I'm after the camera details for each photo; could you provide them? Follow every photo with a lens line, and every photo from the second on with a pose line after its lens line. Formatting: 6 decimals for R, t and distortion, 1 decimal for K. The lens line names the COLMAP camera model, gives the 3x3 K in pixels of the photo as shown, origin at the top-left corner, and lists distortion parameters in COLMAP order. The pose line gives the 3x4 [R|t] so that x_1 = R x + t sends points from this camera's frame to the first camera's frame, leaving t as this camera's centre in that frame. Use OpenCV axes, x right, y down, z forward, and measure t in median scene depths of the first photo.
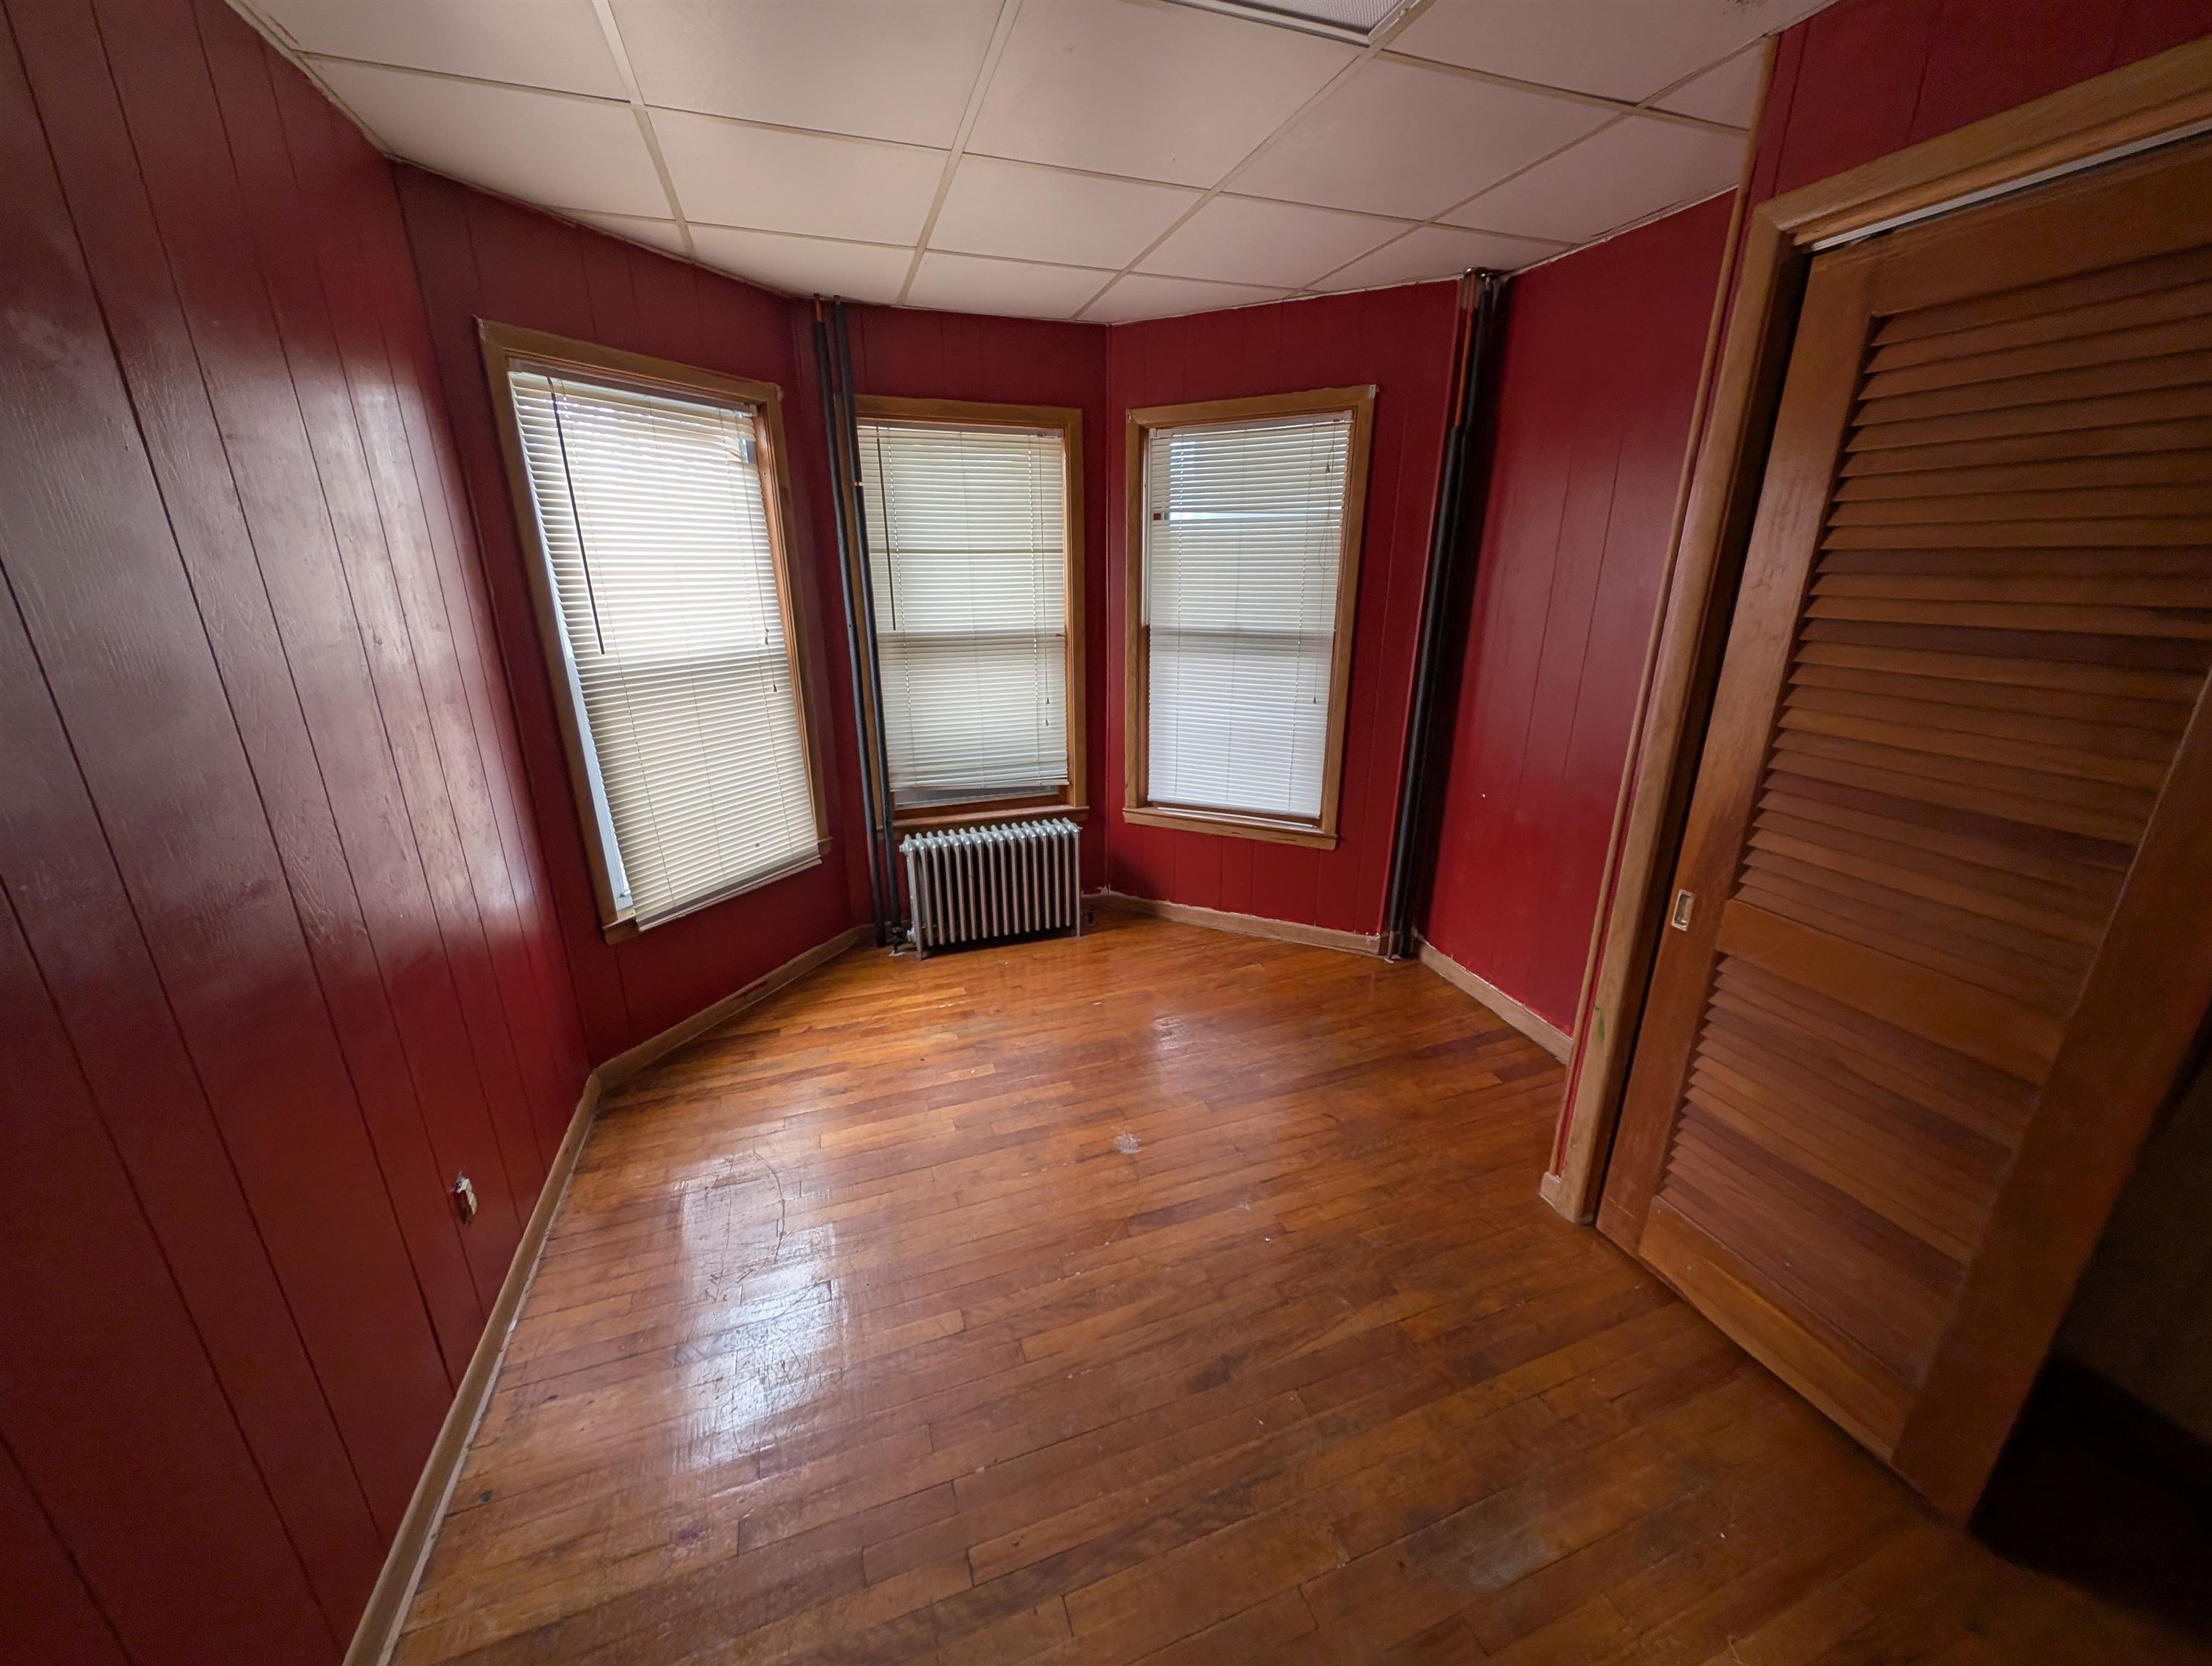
lens RADIAL K [[831.3, 0, 1115.5], [0, 831.3, 834.3], [0, 0, 1]] dist [0.002864, 0.000002]
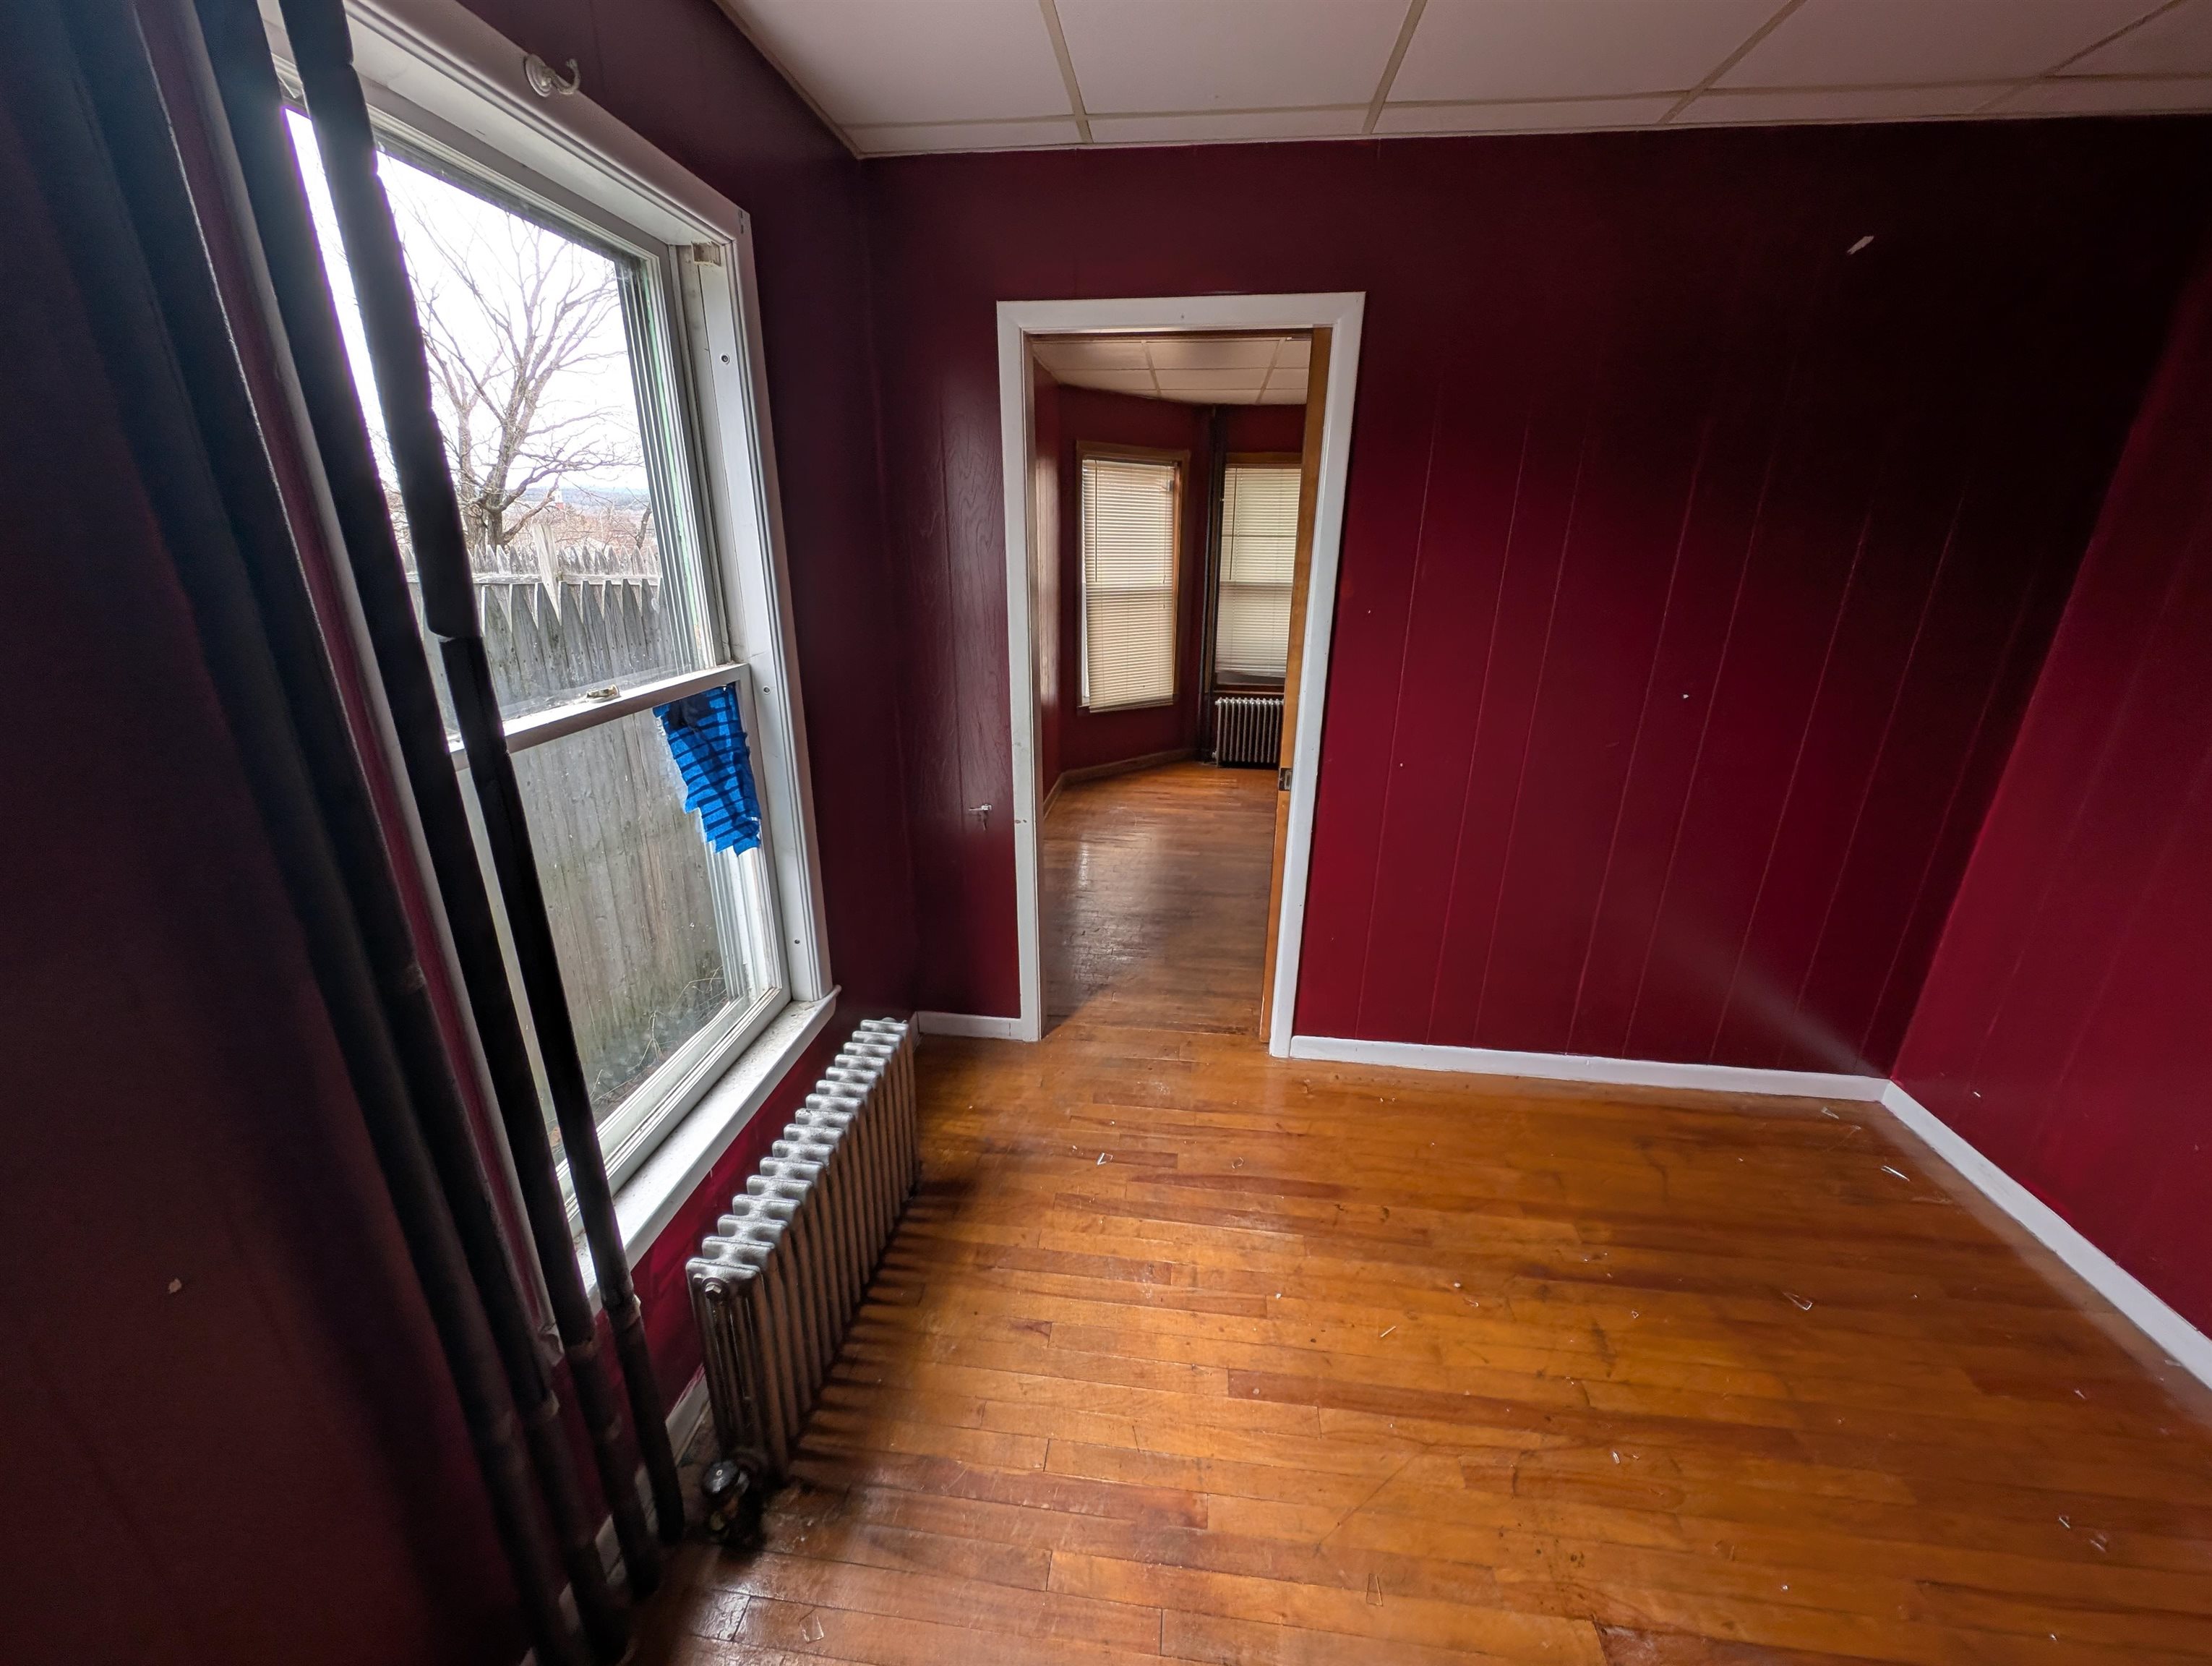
lens RADIAL K [[831.3, 0, 1106.0], [0, 831.3, 831.8], [0, 0, 1]] dist [0.002864, 0.000002]
pose [[0.903500, 0.153225, -0.400263, 0.308619], [-0.145542, 0.988102, 0.049727, 0.253703], [0.403120, 0.013327, 0.915050, -0.782979]]
